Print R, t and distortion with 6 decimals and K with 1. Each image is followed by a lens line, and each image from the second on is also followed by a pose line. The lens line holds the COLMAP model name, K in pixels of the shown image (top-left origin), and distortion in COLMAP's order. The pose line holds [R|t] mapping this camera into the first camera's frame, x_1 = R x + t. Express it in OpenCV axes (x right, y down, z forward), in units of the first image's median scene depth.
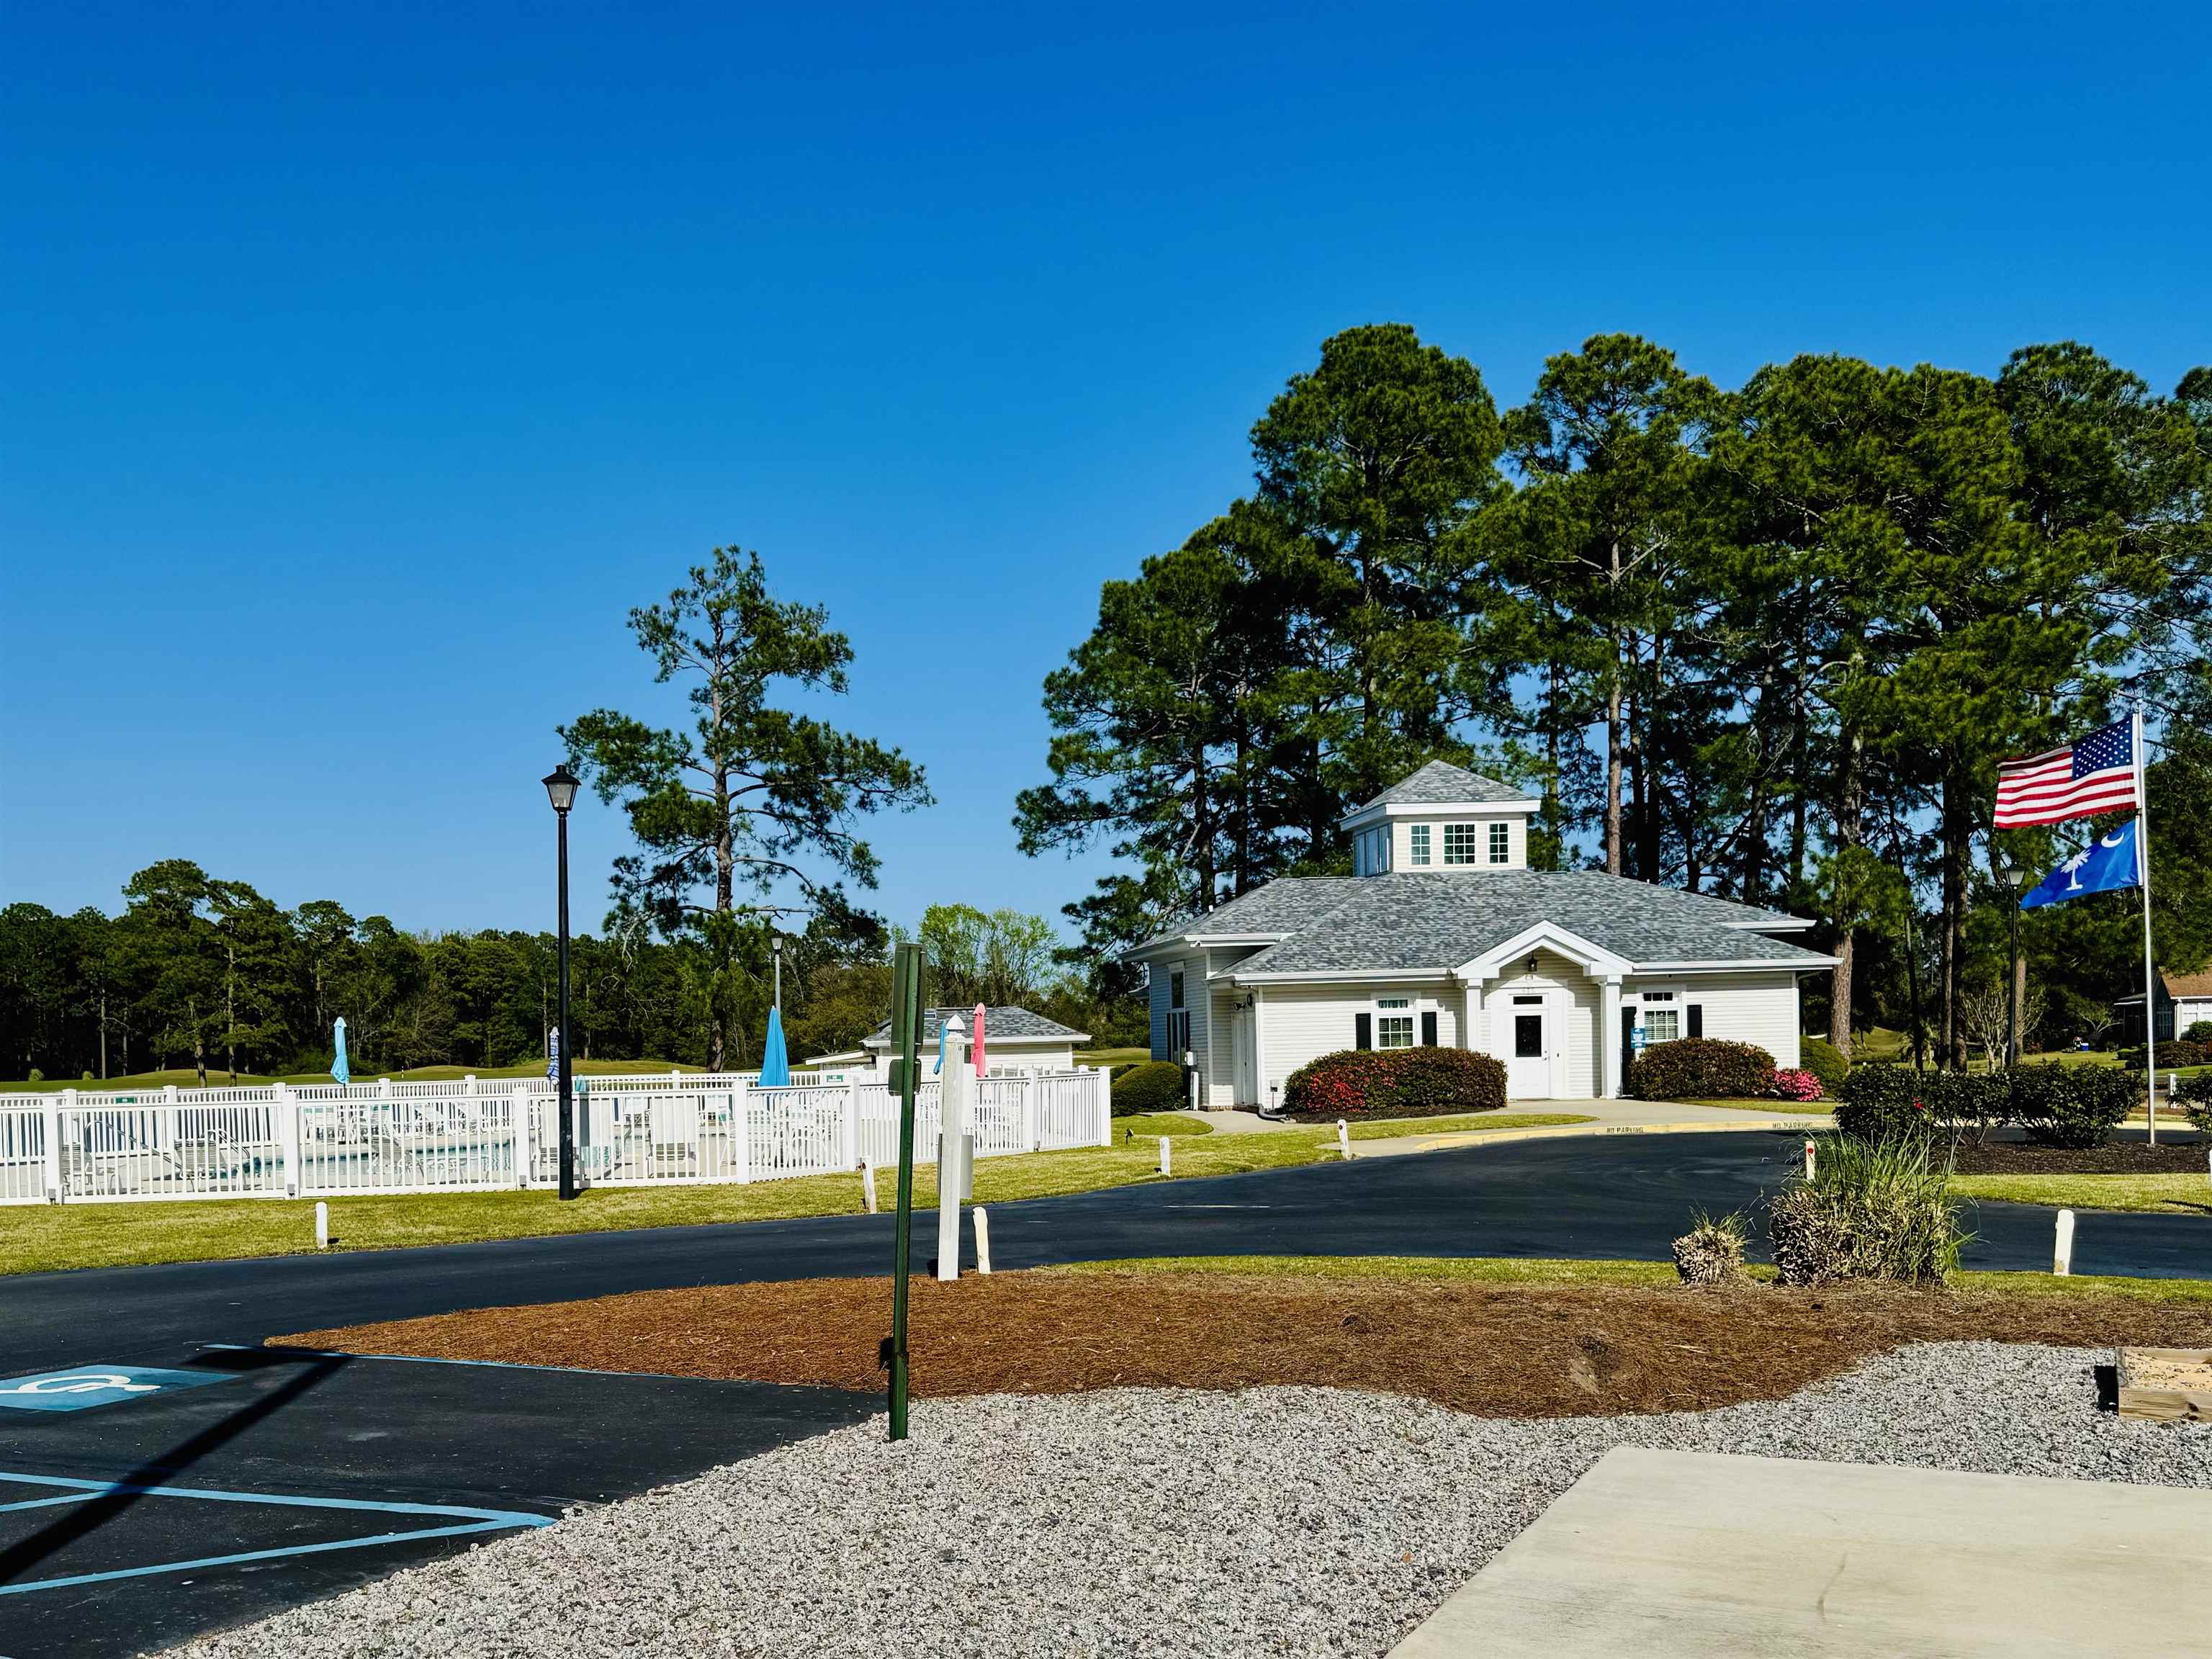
lens RADIAL K [[2016.4, 0, 975.3], [0, 2016.4, 1149.8], [0, 0, 1]] dist [0.039135, 0.000000]
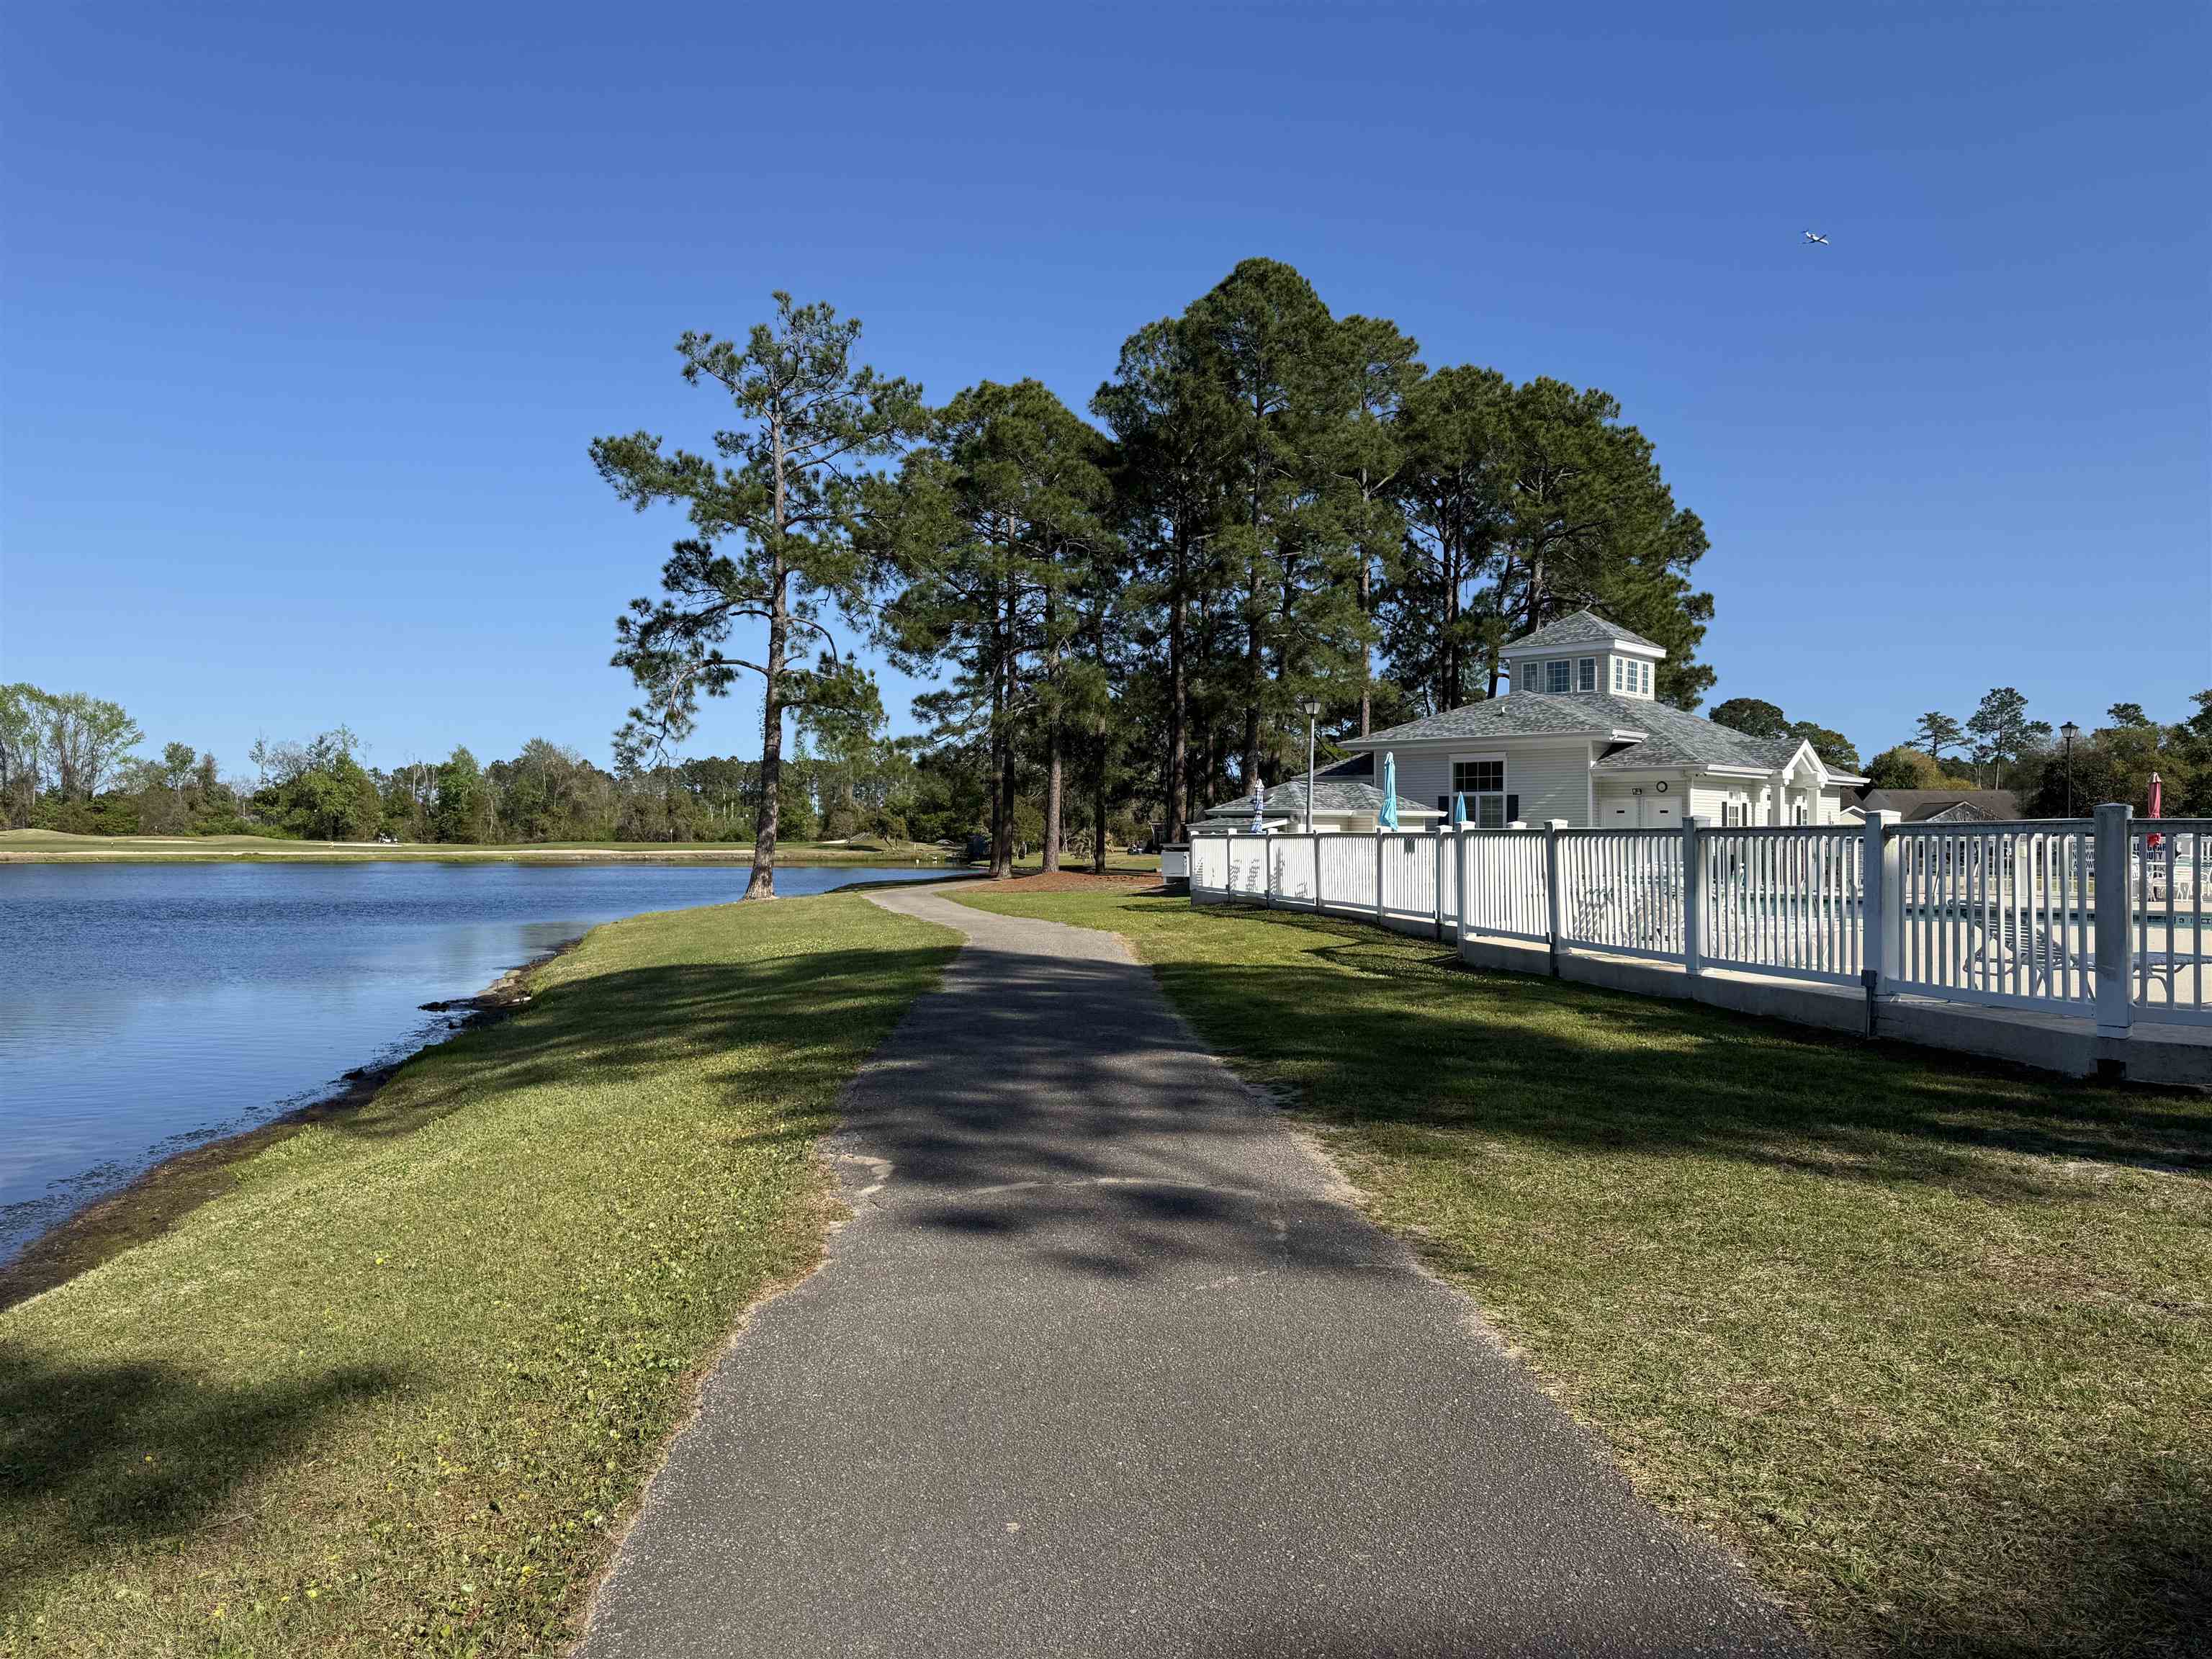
lens RADIAL K [[1551.2, 0, 1075.9], [0, 1551.2, 831.0], [0, 0, 1]] dist [0.046534, -0.050990]
pose [[0.750922, 0.031813, 0.659624, -0.507733], [0.010187, 0.998162, -0.059737, 0.002967], [-0.660313, 0.051577, 0.749218, 0.364105]]
